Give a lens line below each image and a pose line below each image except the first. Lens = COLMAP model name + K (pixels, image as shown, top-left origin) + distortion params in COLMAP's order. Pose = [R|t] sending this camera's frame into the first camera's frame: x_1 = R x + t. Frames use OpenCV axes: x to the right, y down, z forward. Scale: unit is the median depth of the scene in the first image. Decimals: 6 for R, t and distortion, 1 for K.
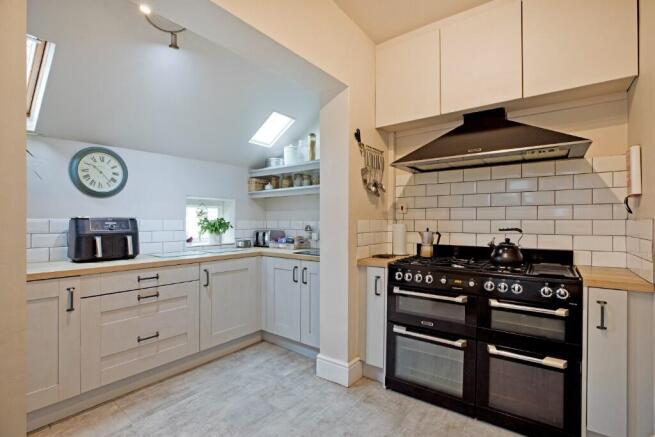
lens RADIAL K [[317.3, 0, 330.5], [0, 317.3, 219.2], [0, 0, 1]] dist [-0.001688, -0.000450]
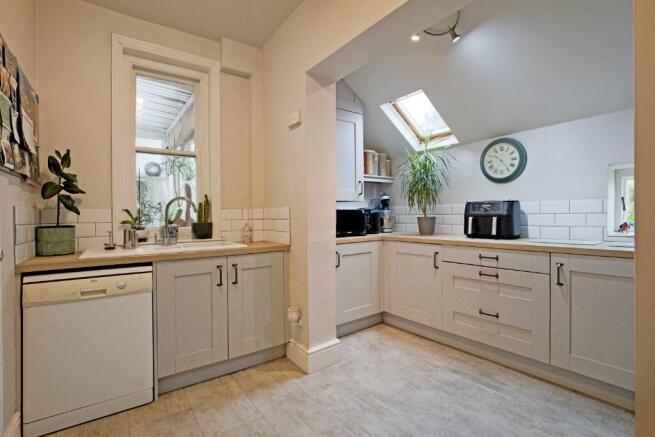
lens RADIAL K [[317.3, 0, 330.5], [0, 317.3, 219.2], [0, 0, 1]] dist [-0.001688, -0.000450]
pose [[-0.293830, 0.011088, -0.955793, 0.549428], [0.020354, 0.999779, 0.005341, 0.042416], [0.955641, -0.017885, -0.293991, 0.781518]]
